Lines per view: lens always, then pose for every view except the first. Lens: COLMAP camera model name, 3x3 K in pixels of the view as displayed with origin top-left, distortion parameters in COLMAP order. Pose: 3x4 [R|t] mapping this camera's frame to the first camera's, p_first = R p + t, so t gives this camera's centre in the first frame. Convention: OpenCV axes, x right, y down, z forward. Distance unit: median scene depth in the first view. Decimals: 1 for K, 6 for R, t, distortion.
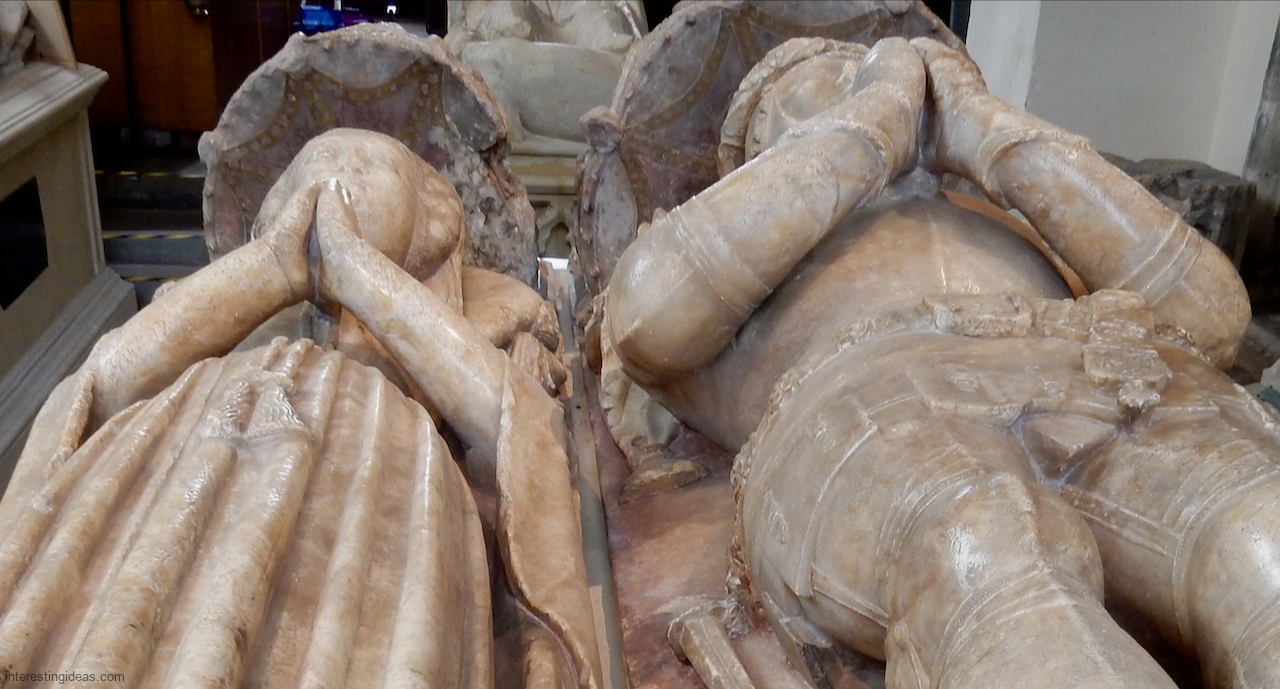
lens RADIAL K [[2670.9, 0, 640.9], [0, 2670.9, 344.6], [0, 0, 1]] dist [-0.038058, 0.000000]
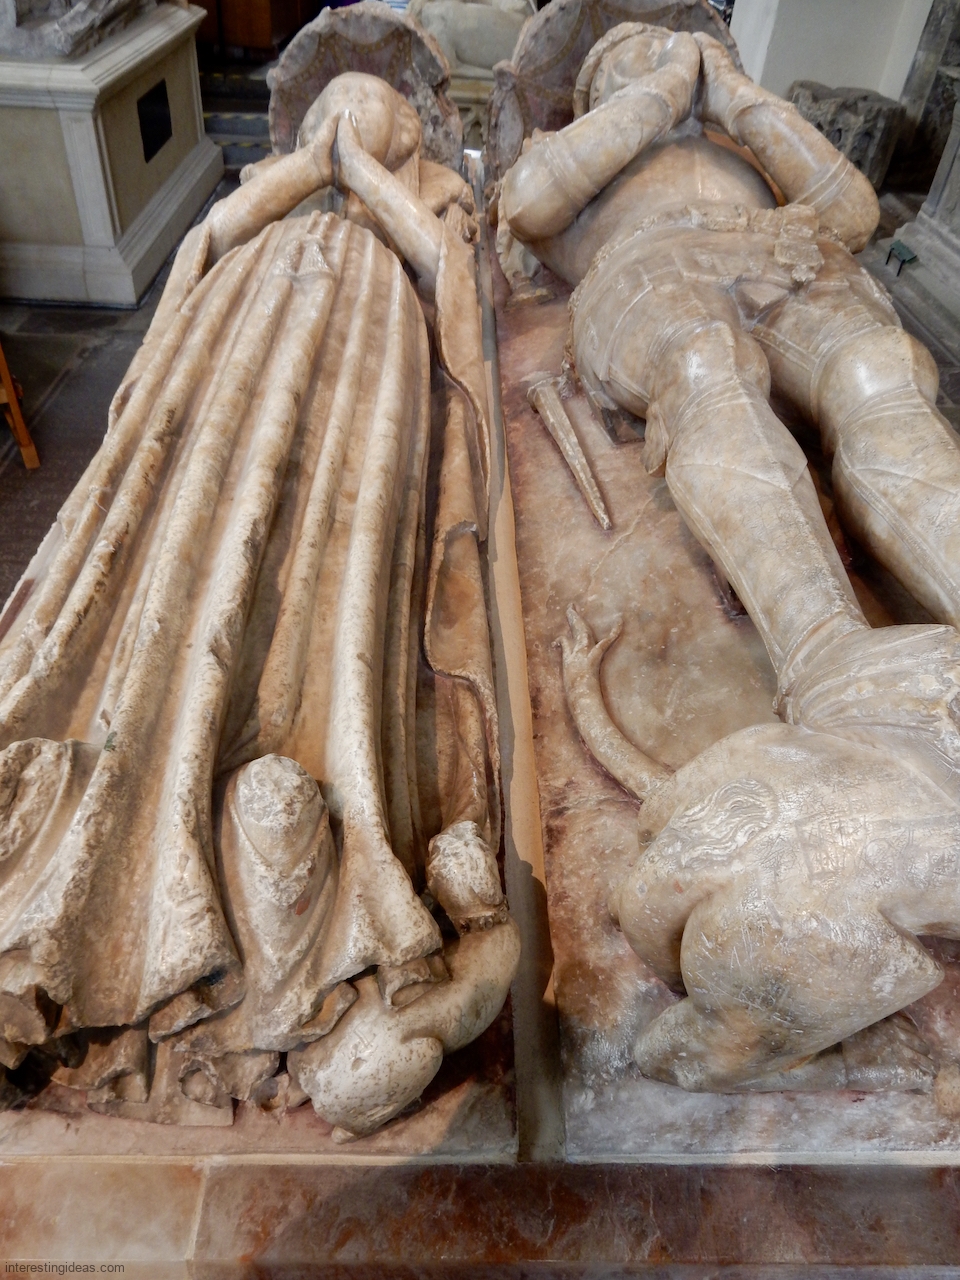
lens RADIAL K [[954.8, 0, 477.5], [0, 954.8, 639.5], [0, 0, 1]] dist [-0.004303, 0.009736]
pose [[0.997673, 0.056447, -0.038241, 0.010621], [-0.048533, 0.981882, 0.183170, 0.154074], [0.047887, -0.180888, 0.982337, 0.338022]]
